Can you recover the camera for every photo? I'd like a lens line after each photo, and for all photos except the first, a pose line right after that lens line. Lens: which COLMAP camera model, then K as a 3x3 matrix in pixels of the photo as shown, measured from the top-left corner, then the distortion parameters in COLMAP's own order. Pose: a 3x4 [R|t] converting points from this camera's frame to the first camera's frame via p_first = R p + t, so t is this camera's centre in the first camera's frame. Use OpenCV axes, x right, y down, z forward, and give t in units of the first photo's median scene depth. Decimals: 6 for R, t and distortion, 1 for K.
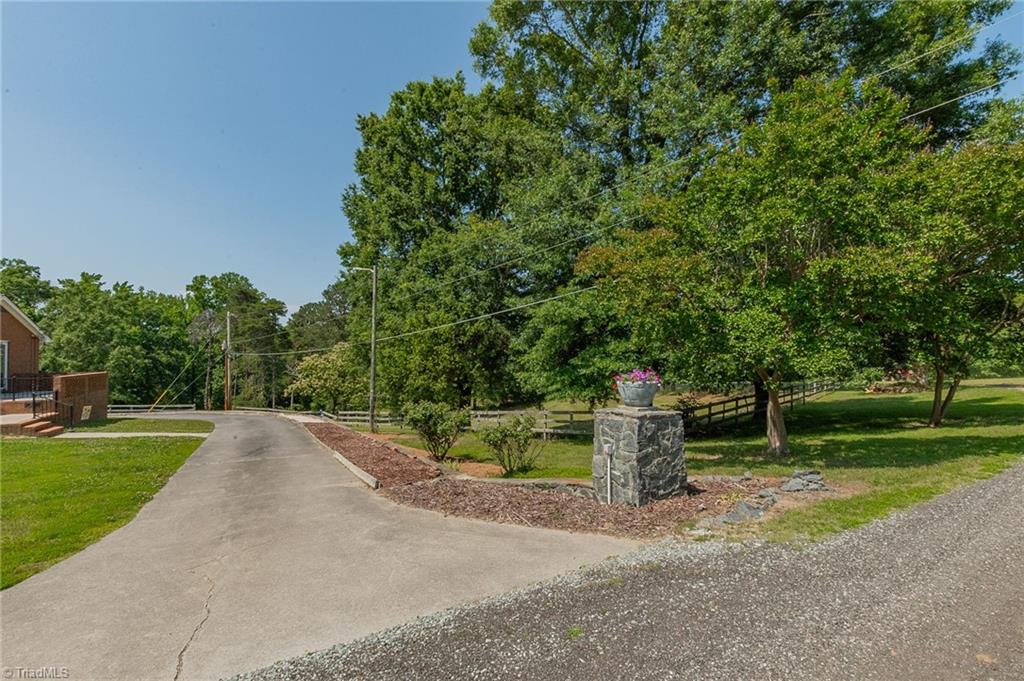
lens RADIAL K [[457.9, 0, 518.5], [0, 457.9, 342.9], [0, 0, 1]] dist [-0.002771, -0.001287]
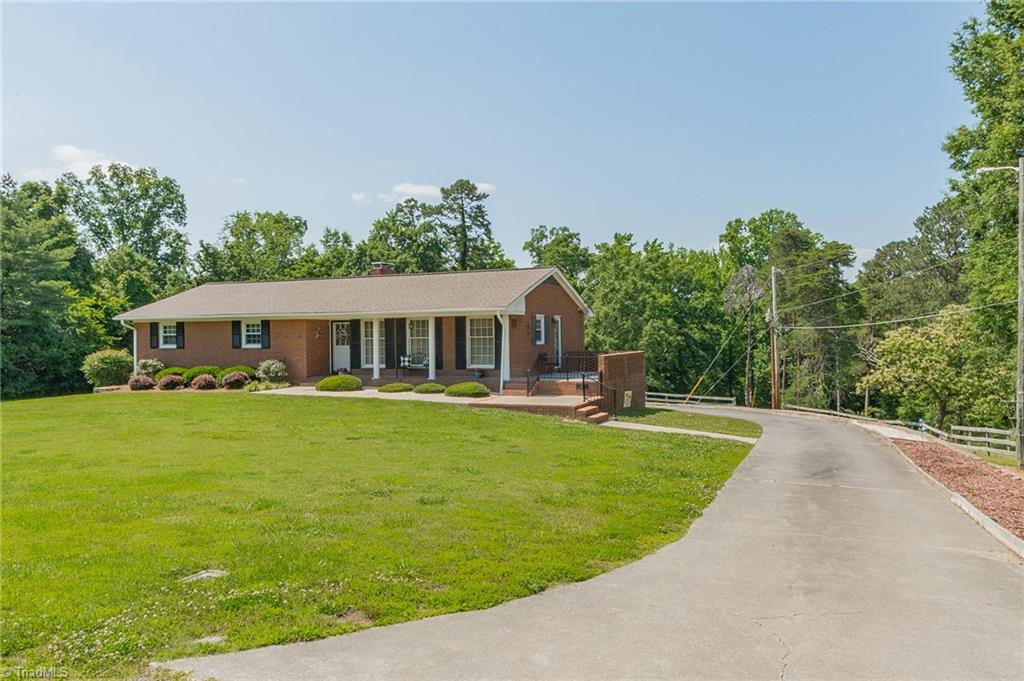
lens RADIAL K [[738.4, 0, 510.7], [0, 738.4, 331.4], [0, 0, 1]] dist [-0.002483, 0.001429]
pose [[0.617003, -0.007579, -0.786924, -0.004231], [0.031299, 0.999399, 0.014915, 0.000833], [0.786338, -0.033833, 0.616869, -0.003364]]
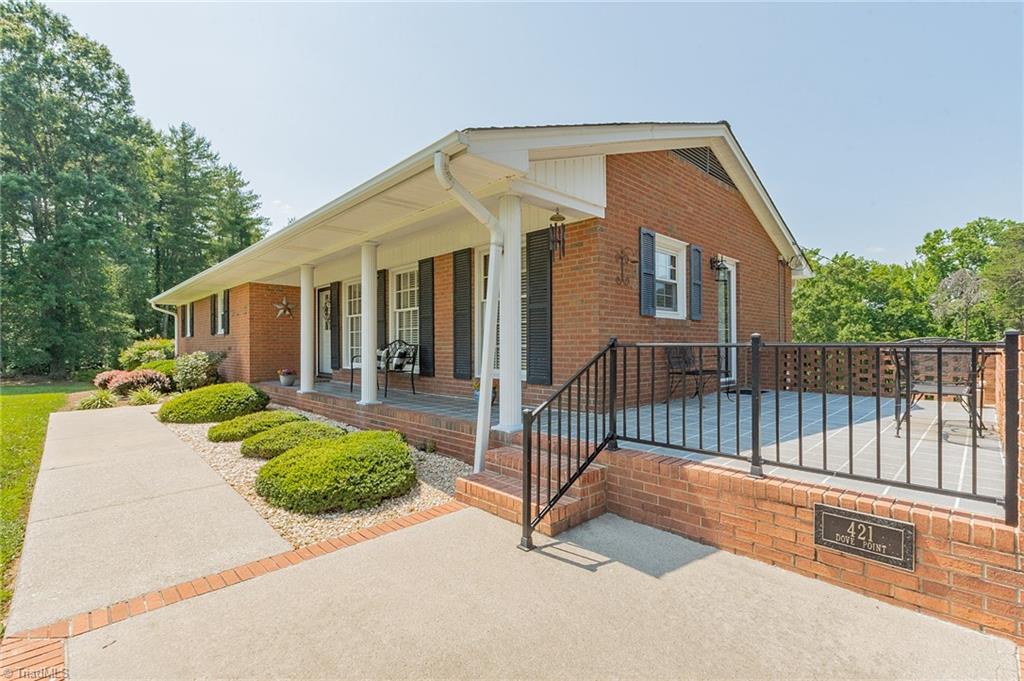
lens RADIAL K [[457.9, 0, 517.0], [0, 457.9, 344.4], [0, 0, 1]] dist [-0.002771, -0.001287]
pose [[0.263974, -0.002927, -0.964525, -0.620416], [0.029728, 0.999545, 0.005103, 0.048445], [0.964072, -0.030021, 0.263941, 0.558829]]
